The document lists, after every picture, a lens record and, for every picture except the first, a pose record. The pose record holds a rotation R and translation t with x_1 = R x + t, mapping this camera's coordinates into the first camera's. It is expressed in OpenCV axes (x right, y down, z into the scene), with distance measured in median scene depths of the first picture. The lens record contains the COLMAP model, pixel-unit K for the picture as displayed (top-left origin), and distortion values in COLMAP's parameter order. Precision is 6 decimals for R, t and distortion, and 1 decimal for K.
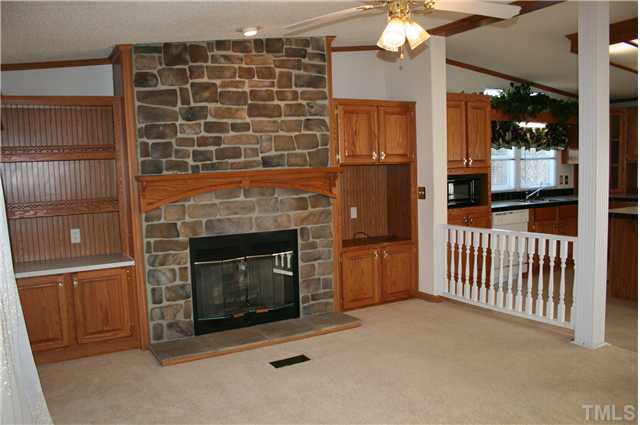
lens RADIAL K [[545.3, 0, 318.8], [0, 545.3, 219.4], [0, 0, 1]] dist [-0.164280, 0.178554]
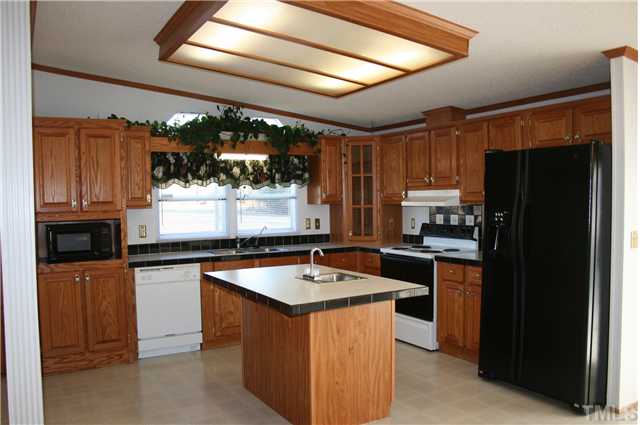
lens RADIAL K [[545.3, 0, 318.8], [0, 545.3, 219.4], [0, 0, 1]] dist [-0.164280, 0.178554]
pose [[0.999859, 0.013278, -0.010237, 0.749455], [-0.013848, 0.998235, -0.057754, -0.052209], [0.009453, 0.057888, 0.998278, 0.261867]]
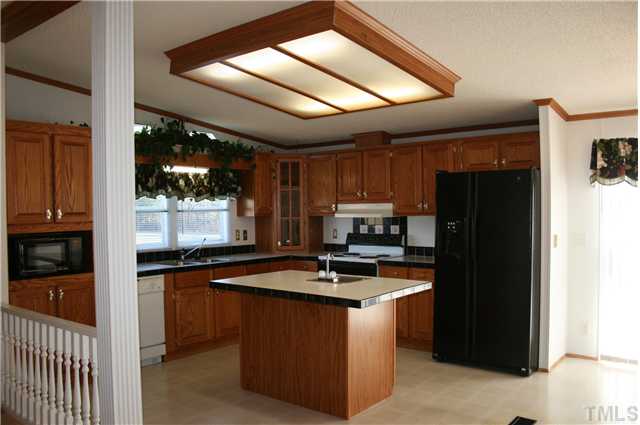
lens RADIAL K [[545.3, 0, 318.8], [0, 545.3, 219.4], [0, 0, 1]] dist [-0.164280, 0.178554]
pose [[0.937561, 0.011034, 0.347646, 0.430563], [0.019083, 0.996359, -0.083089, -0.039194], [-0.347297, 0.084536, 0.933937, 0.221648]]
